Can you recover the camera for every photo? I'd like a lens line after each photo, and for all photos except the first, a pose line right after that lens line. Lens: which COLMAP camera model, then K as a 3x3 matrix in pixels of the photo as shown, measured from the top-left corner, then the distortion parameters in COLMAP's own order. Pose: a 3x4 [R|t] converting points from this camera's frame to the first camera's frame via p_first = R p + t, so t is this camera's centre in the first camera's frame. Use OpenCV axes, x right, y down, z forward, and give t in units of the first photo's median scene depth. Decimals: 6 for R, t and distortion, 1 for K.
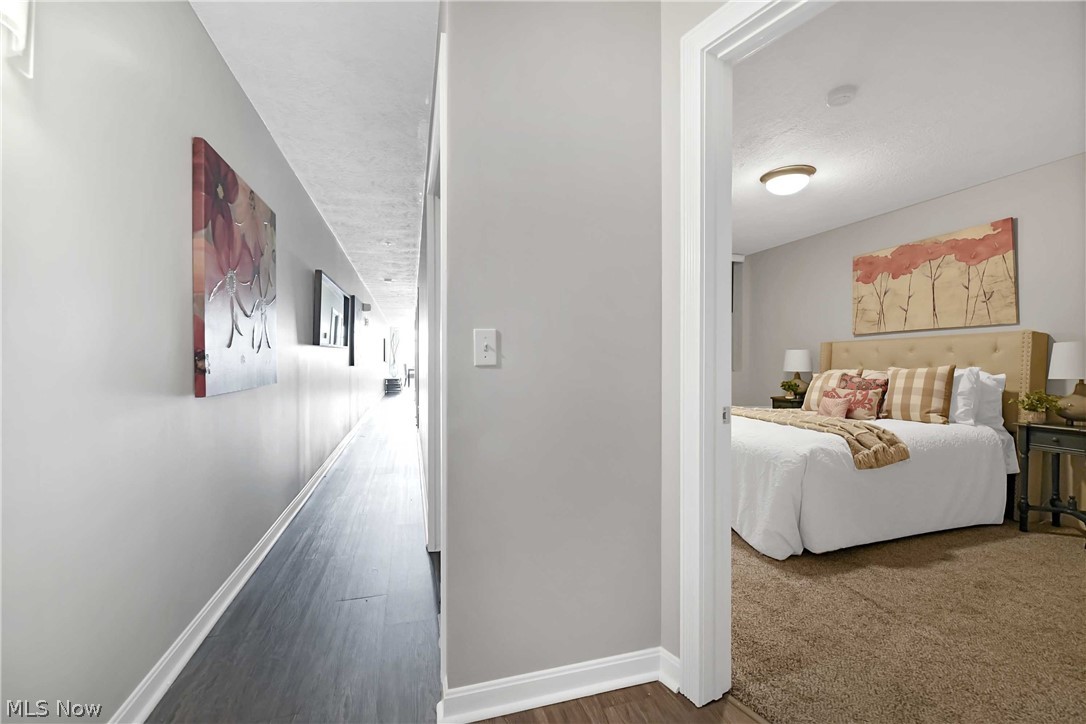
lens RADIAL K [[461.0, 0, 544.0], [0, 461.0, 365.3], [0, 0, 1]] dist [0.002470, -0.000496]
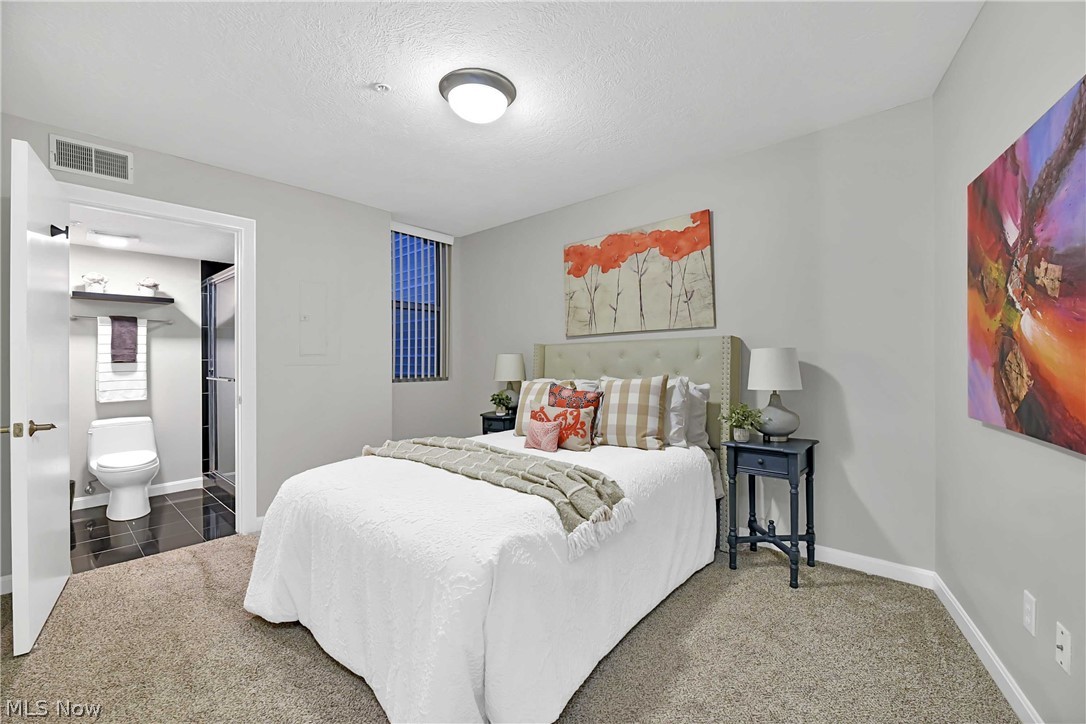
lens RADIAL K [[464.0, 0, 541.8], [0, 464.0, 368.6], [0, 0, 1]] dist [-0.001974, -0.000446]
pose [[0.860430, -0.021247, 0.509126, 0.261560], [0.016371, 0.999767, 0.014056, -0.026341], [-0.509306, -0.003760, 0.860577, 0.382685]]
